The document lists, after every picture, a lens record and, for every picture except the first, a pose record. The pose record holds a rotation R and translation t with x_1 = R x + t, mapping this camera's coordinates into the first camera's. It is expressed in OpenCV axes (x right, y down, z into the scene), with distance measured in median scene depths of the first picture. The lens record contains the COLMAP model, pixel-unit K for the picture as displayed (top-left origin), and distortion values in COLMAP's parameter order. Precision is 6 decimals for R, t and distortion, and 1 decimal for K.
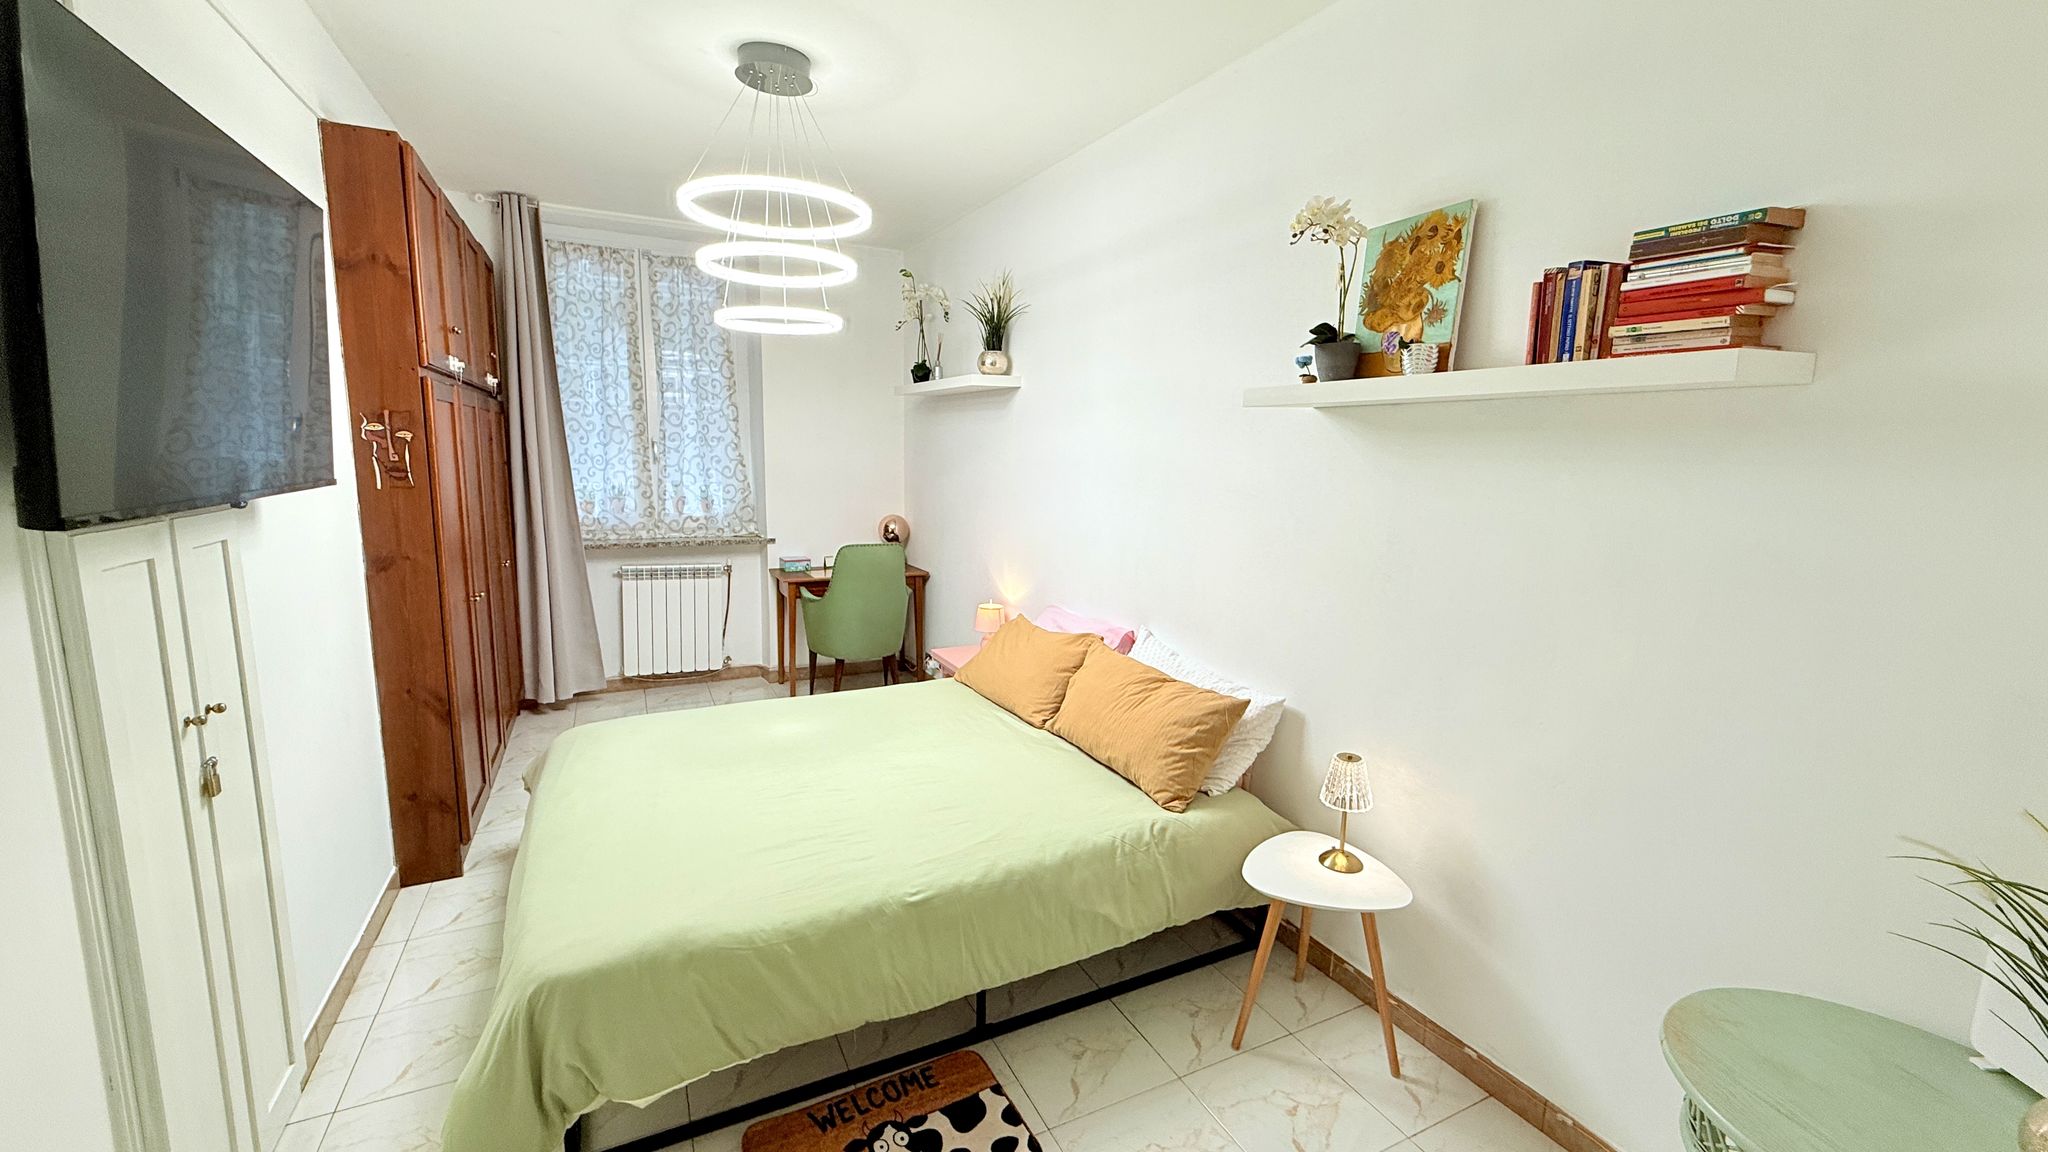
lens RADIAL K [[812.8, 0, 1020.4], [0, 812.8, 572.9], [0, 0, 1]] dist [-0.000903, -0.000163]
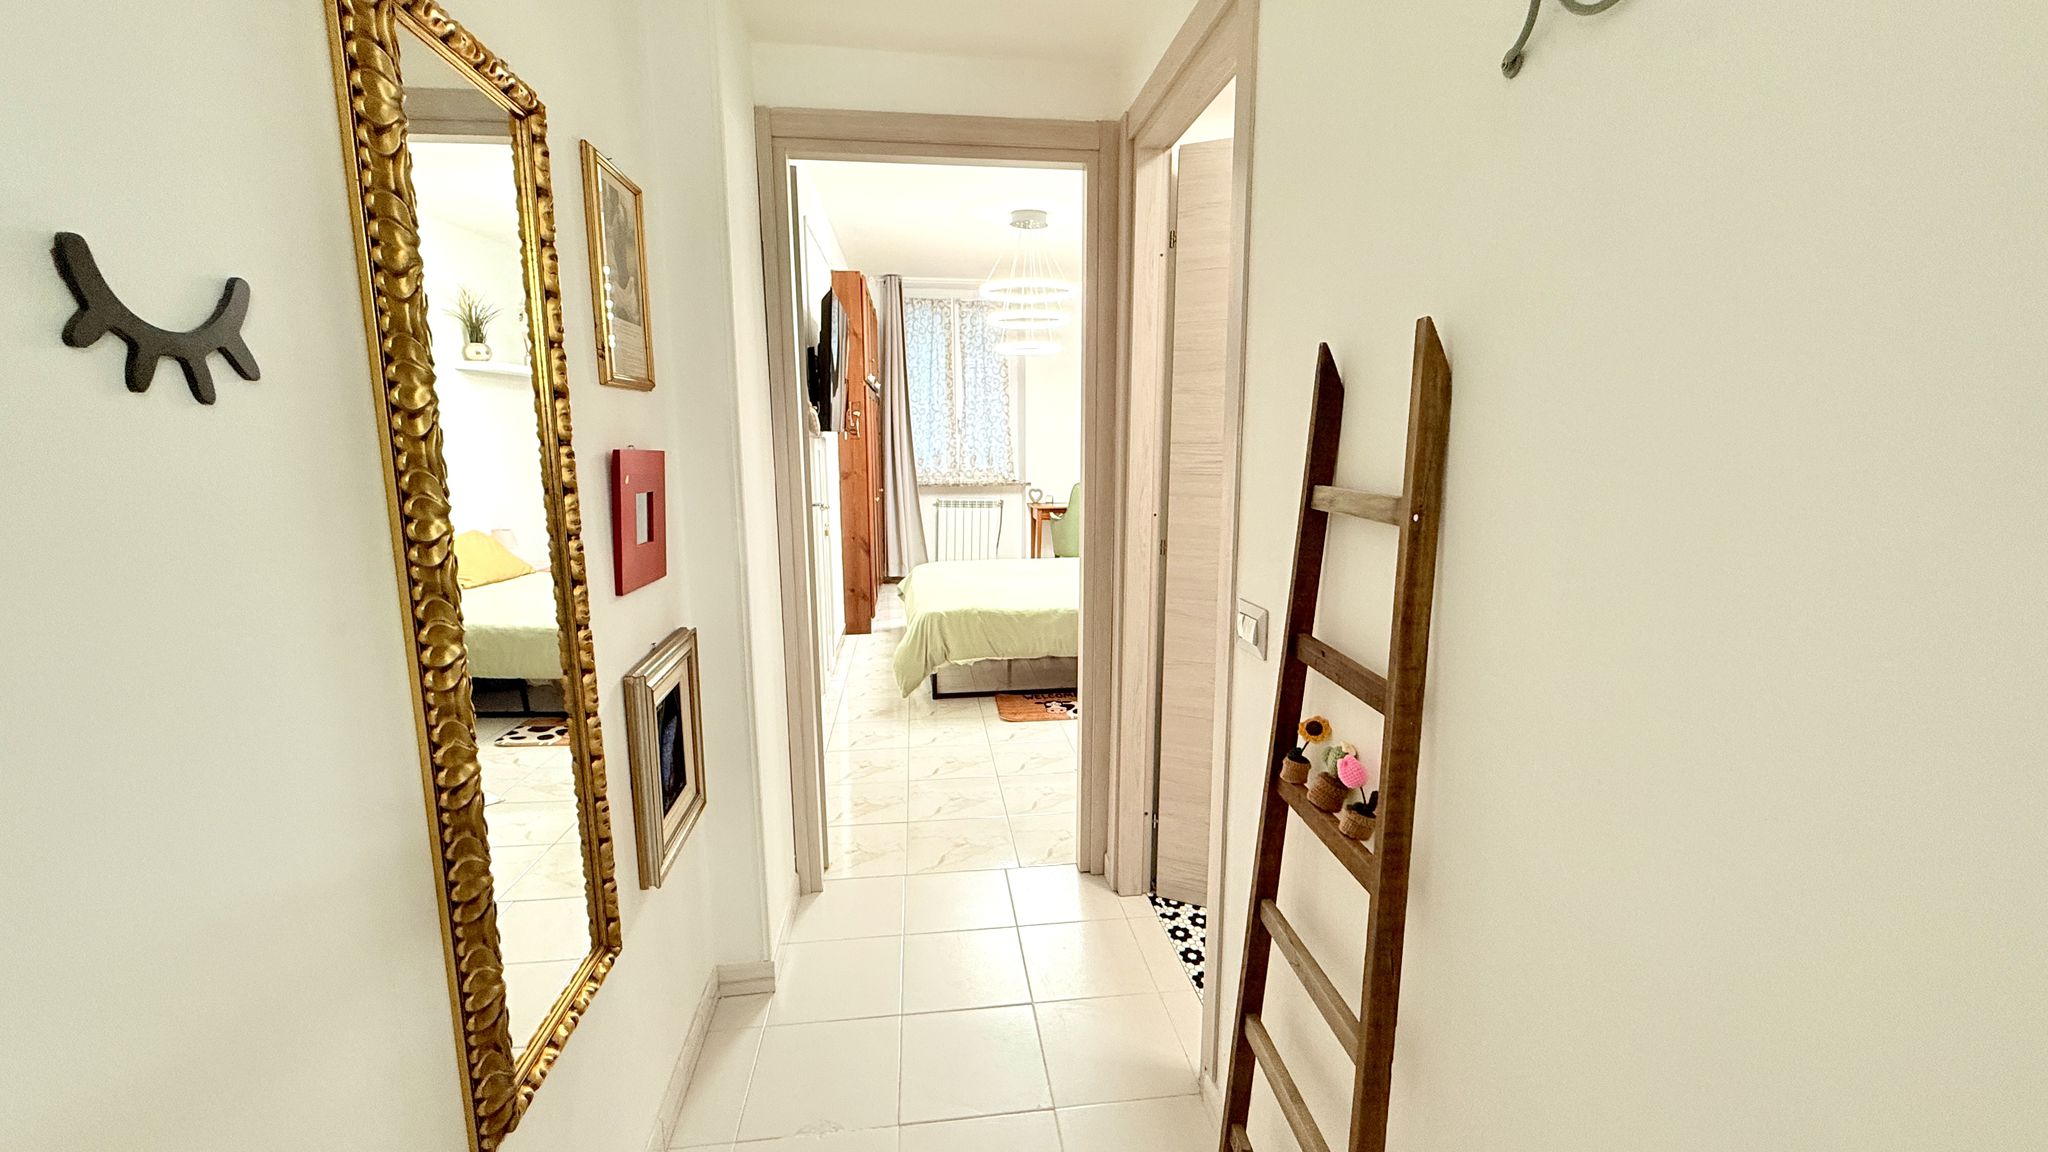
lens RADIAL K [[812.8, 0, 1020.4], [0, 812.8, 572.9], [0, 0, 1]] dist [-0.000903, -0.000163]
pose [[0.946707, 0.033339, -0.320366, 0.341823], [-0.028266, 0.999391, 0.020473, 0.193297], [0.320854, -0.010326, 0.947073, -0.887037]]
